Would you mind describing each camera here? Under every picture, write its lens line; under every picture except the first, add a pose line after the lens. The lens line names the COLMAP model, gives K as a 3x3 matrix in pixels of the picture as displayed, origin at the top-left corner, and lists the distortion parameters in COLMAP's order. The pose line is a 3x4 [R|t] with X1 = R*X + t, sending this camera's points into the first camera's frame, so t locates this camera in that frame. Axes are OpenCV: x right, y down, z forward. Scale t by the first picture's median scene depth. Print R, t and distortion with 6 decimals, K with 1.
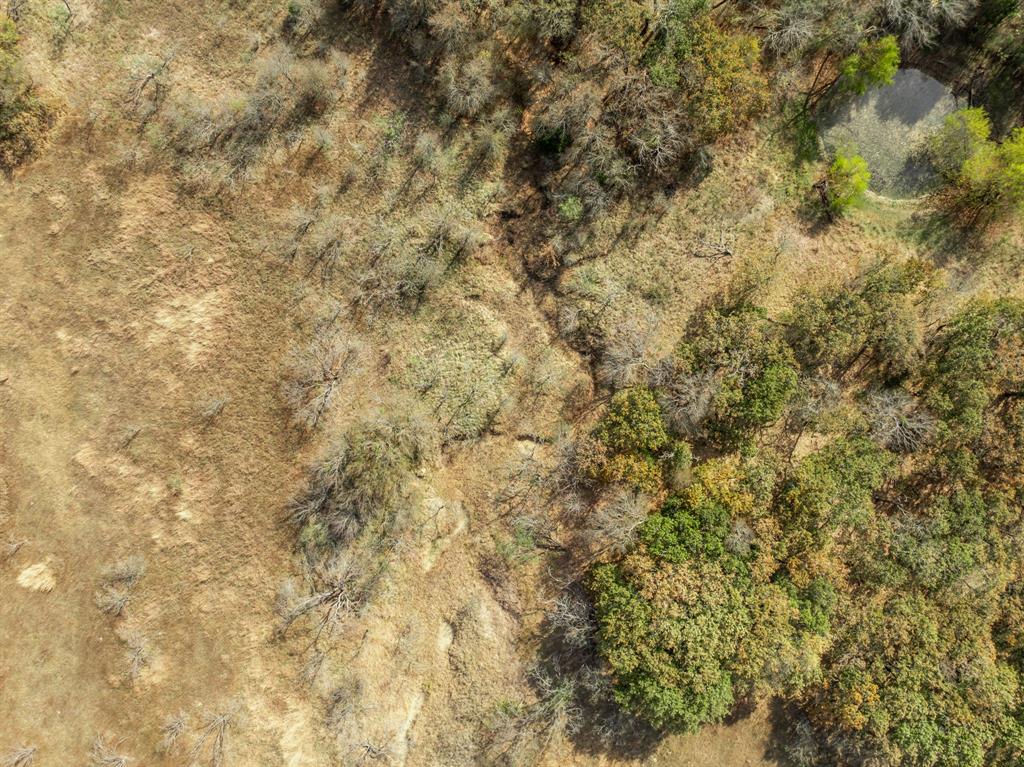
lens RADIAL K [[731.3, 0, 513.4], [0, 731.3, 379.5], [0, 0, 1]] dist [-0.035539, 0.022756]
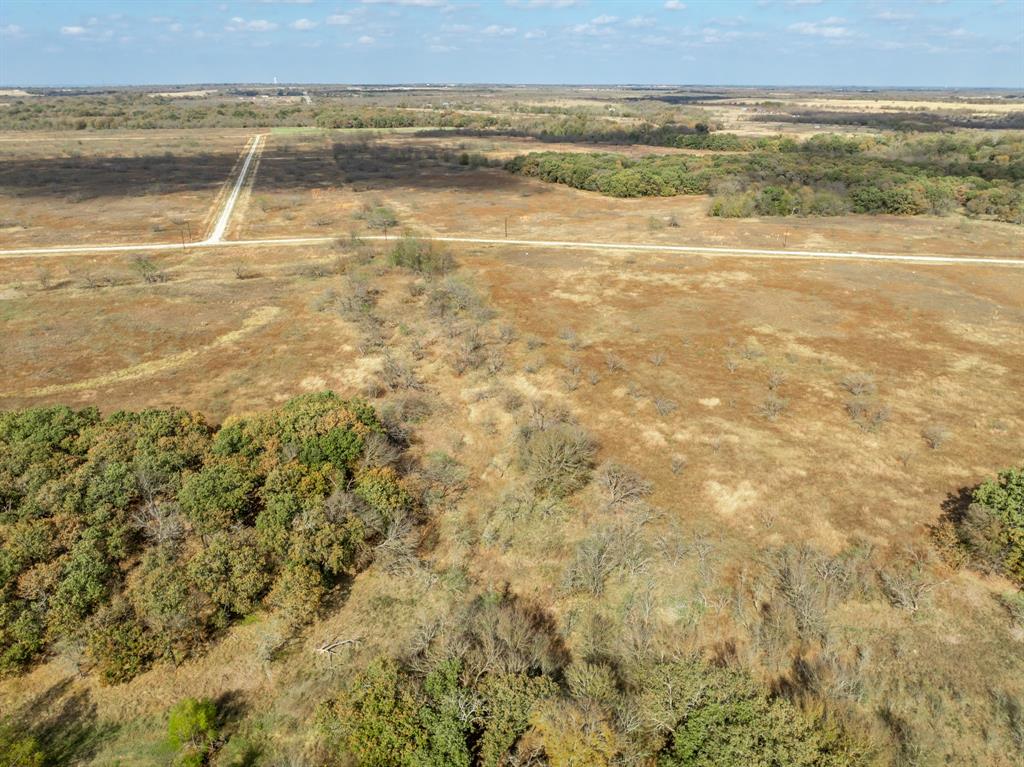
lens RADIAL K [[731.3, 0, 513.4], [0, 731.3, 379.5], [0, 0, 1]] dist [-0.035539, 0.022756]
pose [[-0.923442, 0.140847, -0.356956, 0.354730], [-0.383667, -0.356932, 0.851704, -0.963514], [-0.007449, 0.923451, 0.383644, 0.304751]]
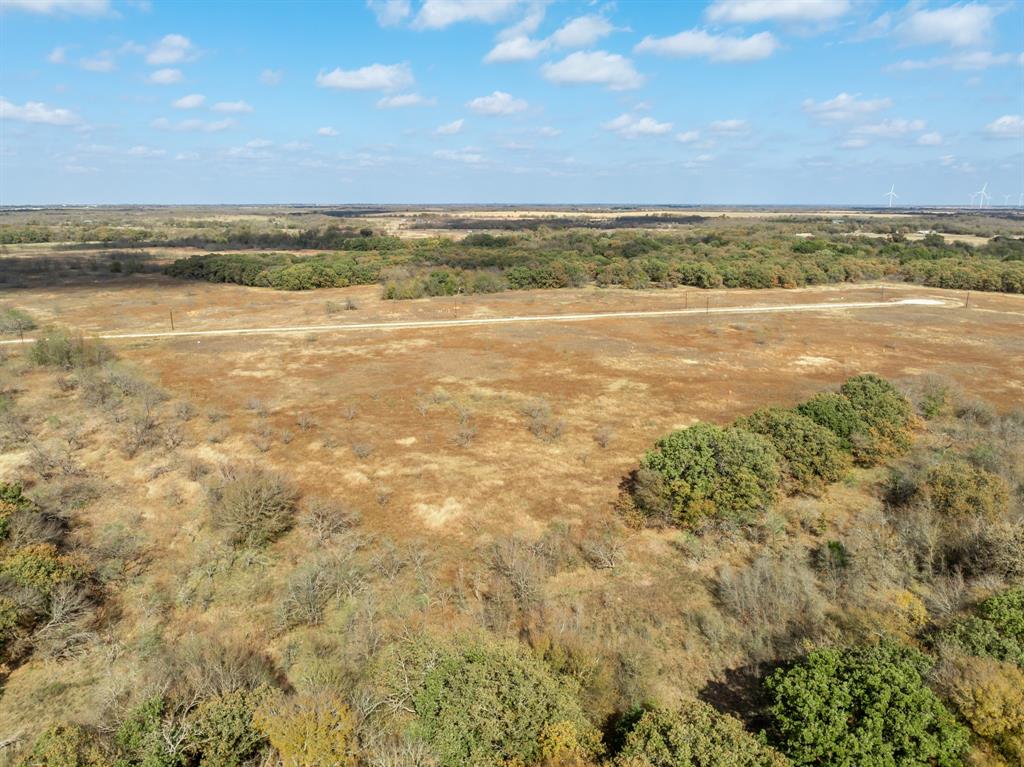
lens RADIAL K [[731.3, 0, 513.4], [0, 731.3, 379.5], [0, 0, 1]] dist [-0.035539, 0.022756]
pose [[-0.675834, 0.170713, -0.717012, 0.377536], [-0.737010, -0.167196, 0.654876, -1.005782], [-0.008086, 0.971032, 0.238814, 0.442706]]
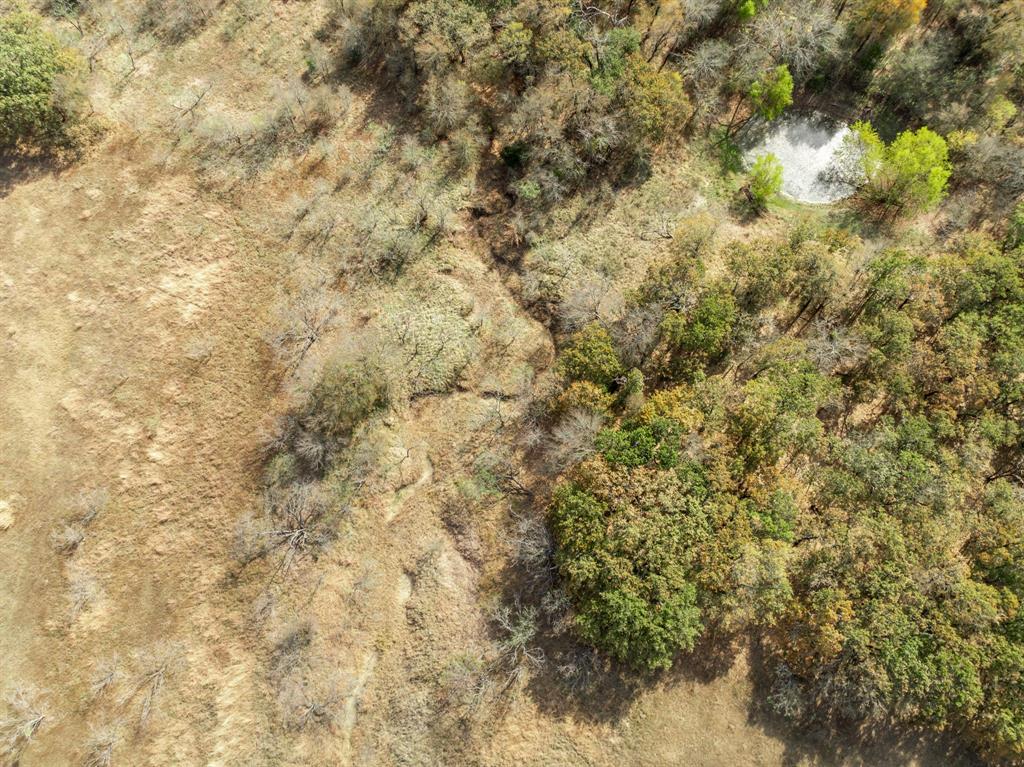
lens RADIAL K [[731.3, 0, 513.4], [0, 731.3, 379.5], [0, 0, 1]] dist [-0.035539, 0.022756]
pose [[0.999985, 0.004095, -0.003613, 0.054723], [-0.005083, 0.939661, -0.342069, 0.430968], [0.001994, 0.342083, 0.939668, 0.002989]]
